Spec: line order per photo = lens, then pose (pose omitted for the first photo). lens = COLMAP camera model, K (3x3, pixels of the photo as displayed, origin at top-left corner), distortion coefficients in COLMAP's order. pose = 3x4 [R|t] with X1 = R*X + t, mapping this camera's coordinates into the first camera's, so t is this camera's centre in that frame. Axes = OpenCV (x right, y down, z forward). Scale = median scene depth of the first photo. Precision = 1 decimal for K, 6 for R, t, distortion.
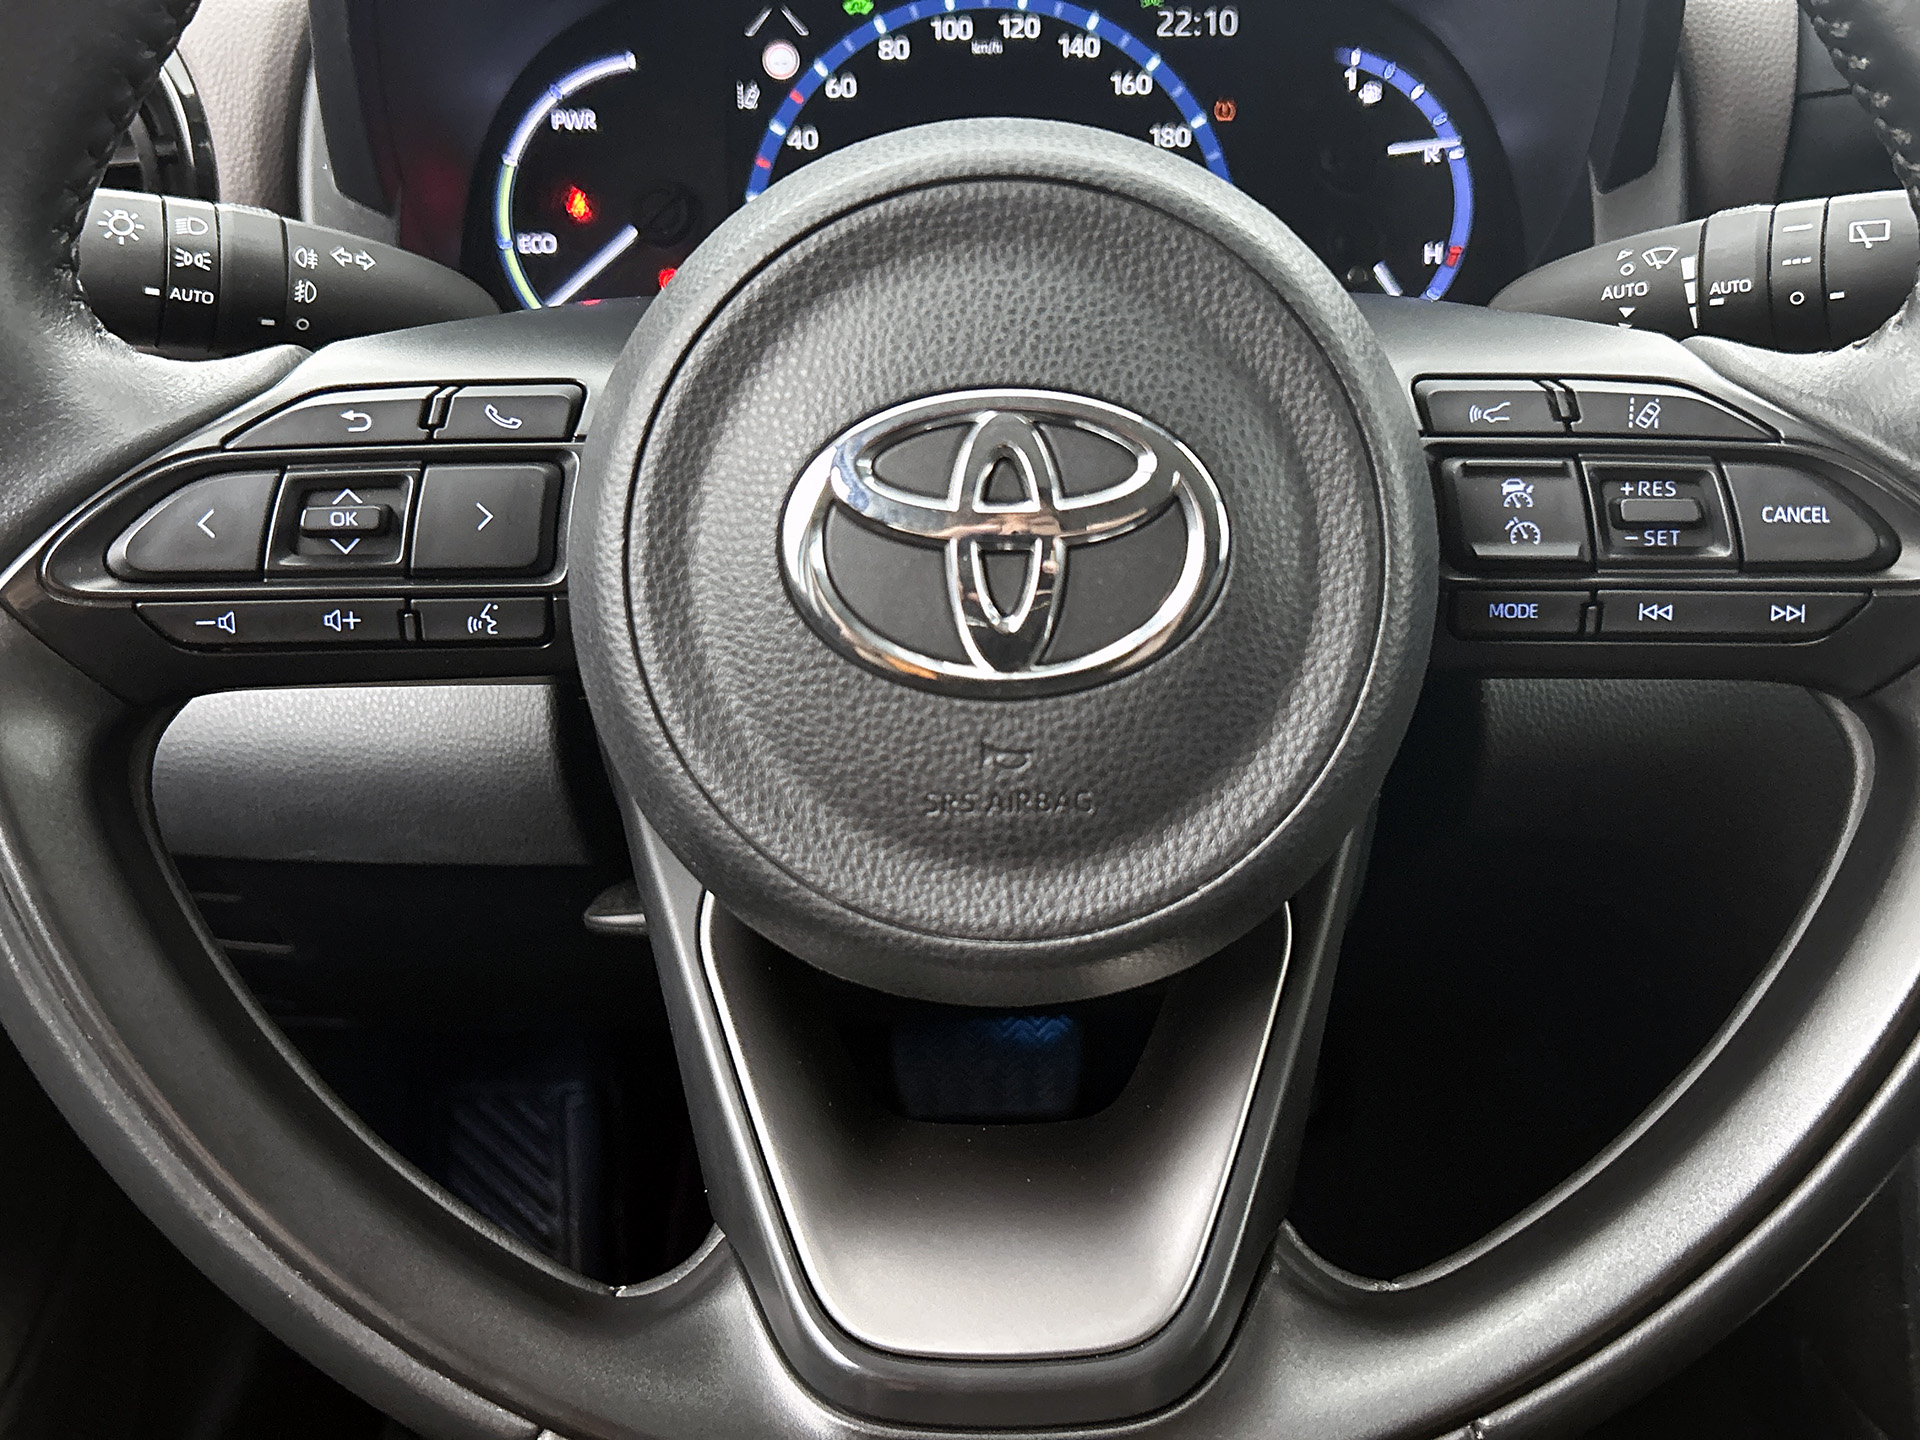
lens RADIAL K [[1928.9, 0, 948.8], [0, 1928.9, 733.9], [0, 0, 1]] dist [0.002871, 0.000000]
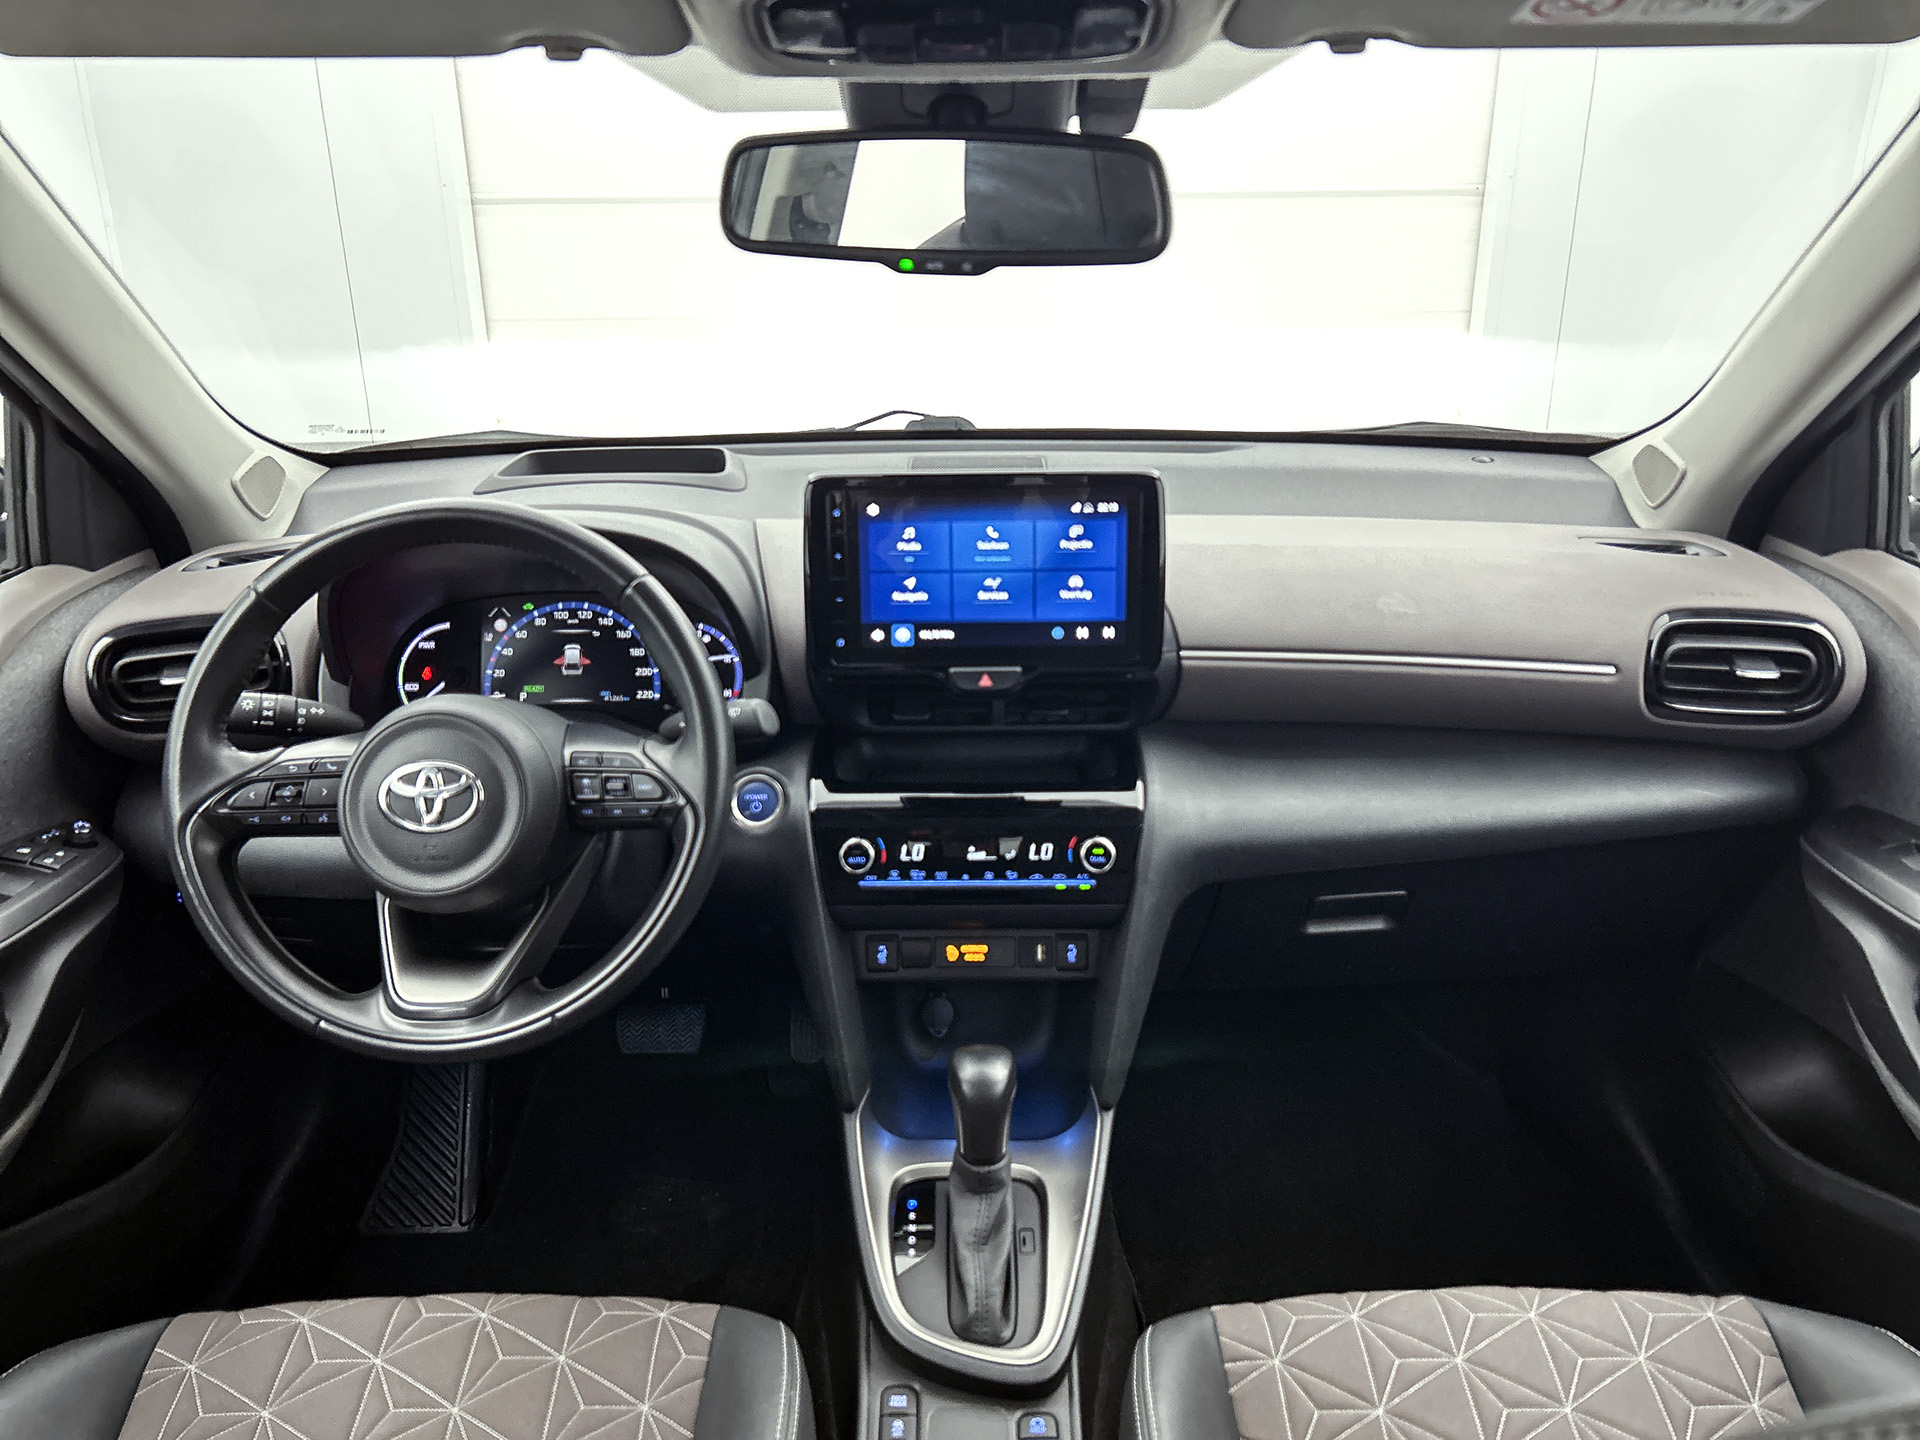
lens RADIAL K [[1420.1, 0, 973.4], [0, 1420.1, 711.7], [0, 0, 1]] dist [0.032100, -0.048255]
pose [[0.999822, 0.008544, 0.016796, 1.014115], [-0.006139, 0.990367, -0.138334, 0.118786], [-0.017816, 0.138206, 0.990243, -1.907275]]
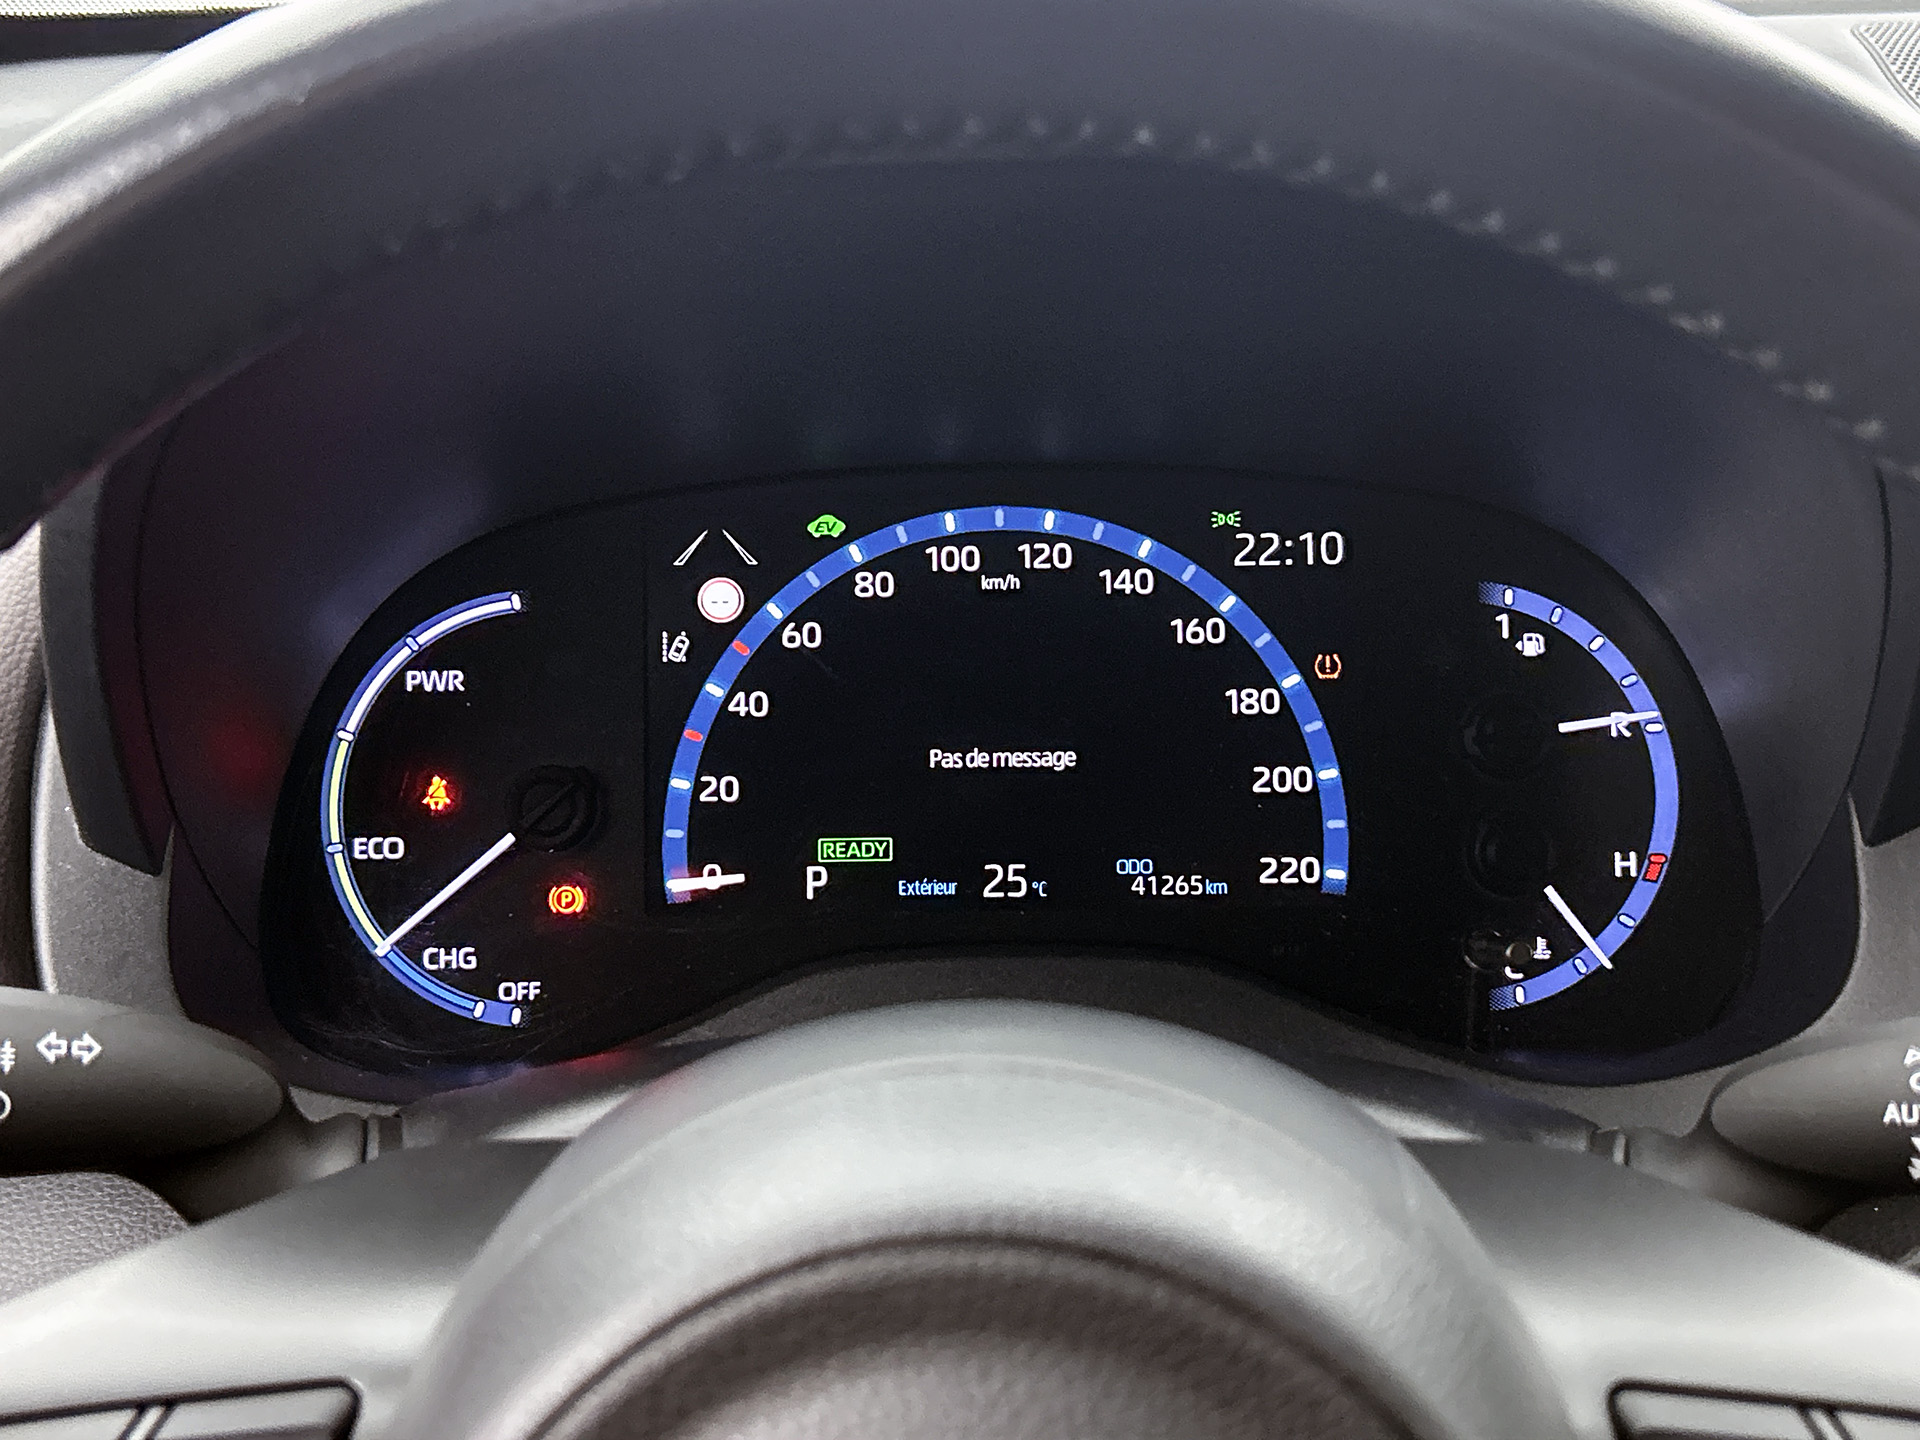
lens RADIAL K [[2516.1, 0, 943.3], [0, 2516.1, 726.9], [0, 0, 1]] dist [0.103893, 0.000000]
pose [[0.999777, 0.002412, -0.020990, 0.031615], [-0.005196, 0.991018, -0.133626, -0.301753], [0.020479, 0.133705, 0.990810, 0.102509]]
